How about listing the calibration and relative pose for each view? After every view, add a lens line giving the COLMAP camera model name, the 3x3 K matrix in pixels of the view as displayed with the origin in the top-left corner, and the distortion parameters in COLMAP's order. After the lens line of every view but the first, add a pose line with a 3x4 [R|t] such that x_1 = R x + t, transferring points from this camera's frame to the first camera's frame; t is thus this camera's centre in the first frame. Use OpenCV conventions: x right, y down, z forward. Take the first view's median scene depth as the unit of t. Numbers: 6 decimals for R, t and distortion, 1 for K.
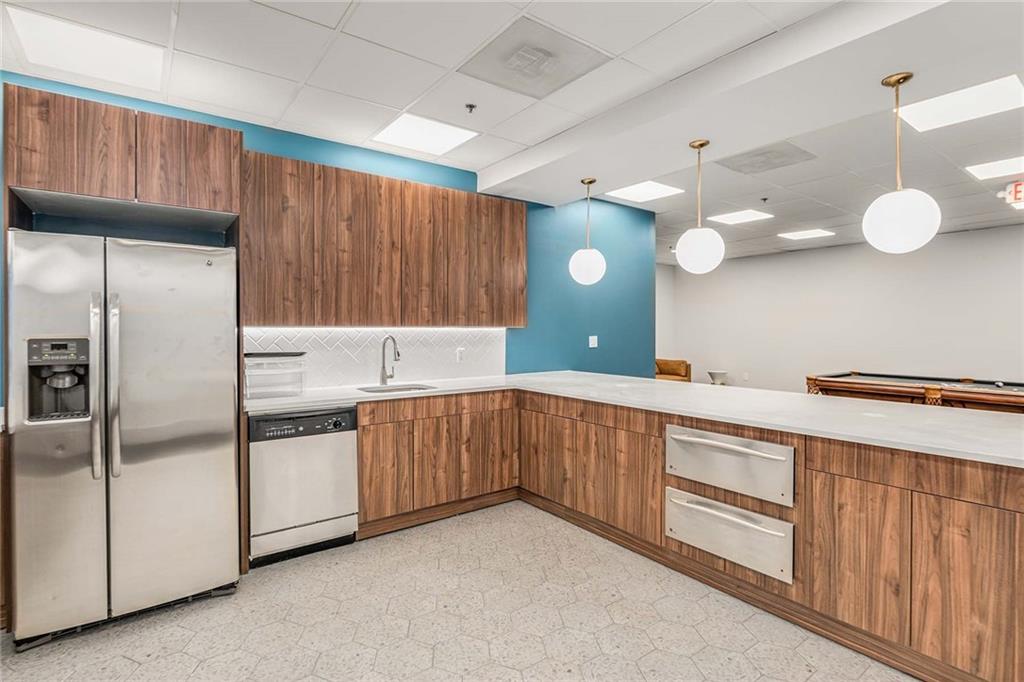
lens RADIAL K [[503.8, 0, 510.1], [0, 503.8, 326.6], [0, 0, 1]] dist [-0.019046, 0.000264]
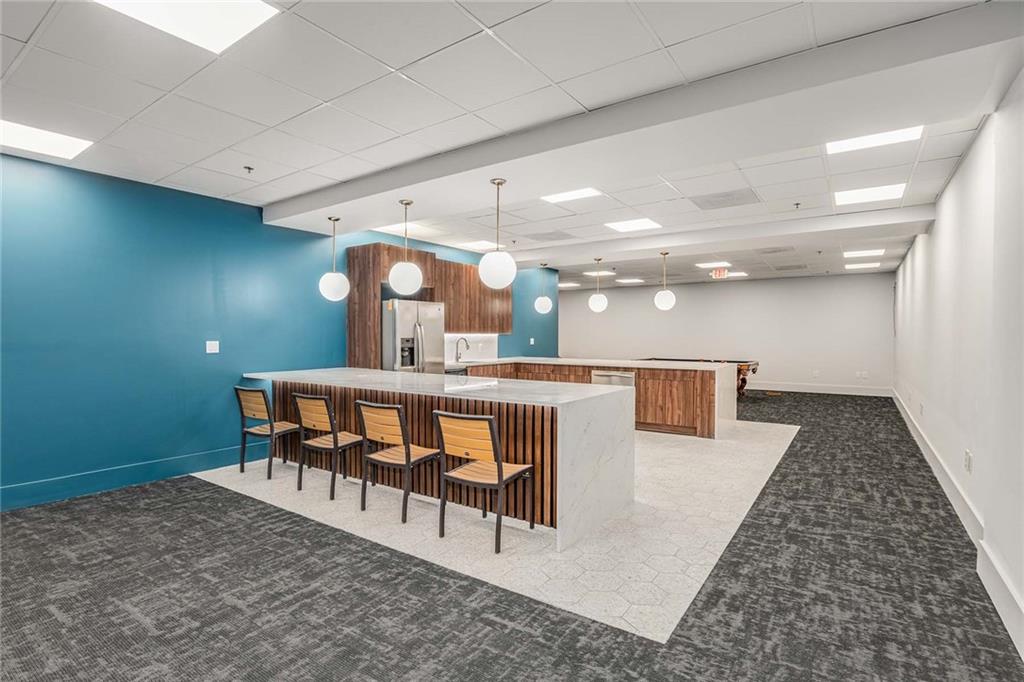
lens RADIAL K [[498.8, 0, 512.0], [0, 498.8, 341.0], [0, 0, 1]] dist [-0.019420, 0.000024]
pose [[0.947877, -0.002287, 0.318629, -0.962440], [-0.003469, 0.999841, 0.017495, -0.007868], [-0.318619, -0.017689, 0.947718, -1.424392]]
